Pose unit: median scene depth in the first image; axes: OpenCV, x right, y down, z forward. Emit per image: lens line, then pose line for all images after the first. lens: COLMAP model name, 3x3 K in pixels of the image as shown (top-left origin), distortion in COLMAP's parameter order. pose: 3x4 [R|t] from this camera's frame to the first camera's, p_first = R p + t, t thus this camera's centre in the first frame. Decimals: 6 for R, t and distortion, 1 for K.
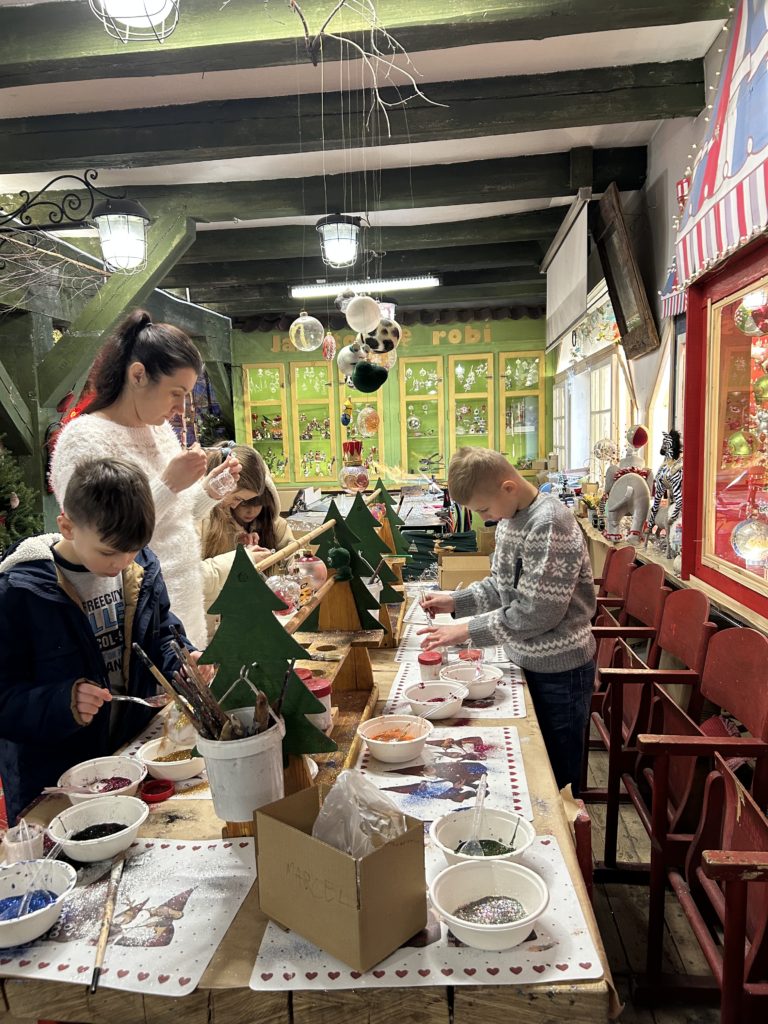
lens RADIAL K [[763.5, 0, 372.6], [0, 763.5, 525.0], [0, 0, 1]] dist [0.034483, -0.022444]
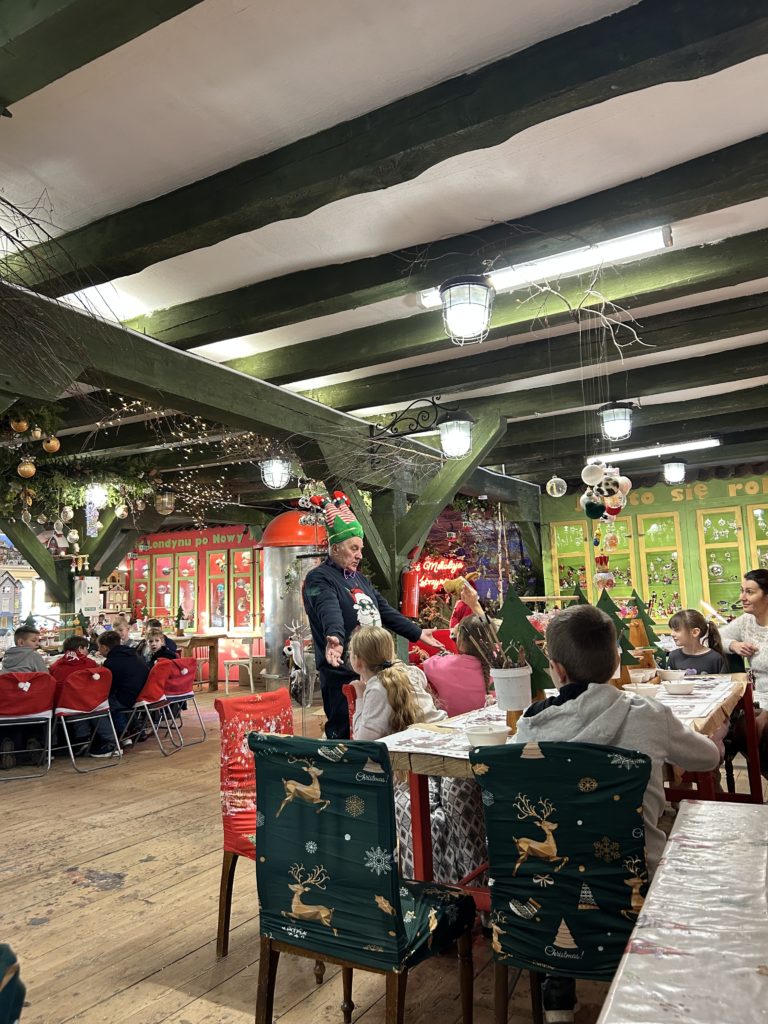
lens RADIAL K [[763.5, 0, 386.5], [0, 763.5, 510.0], [0, 0, 1]] dist [0.034483, -0.022444]
pose [[0.923707, -0.053345, -0.379368, 0.078870], [-0.036161, 0.973696, -0.224964, 0.077190], [0.381390, 0.221520, 0.897480, -0.264378]]
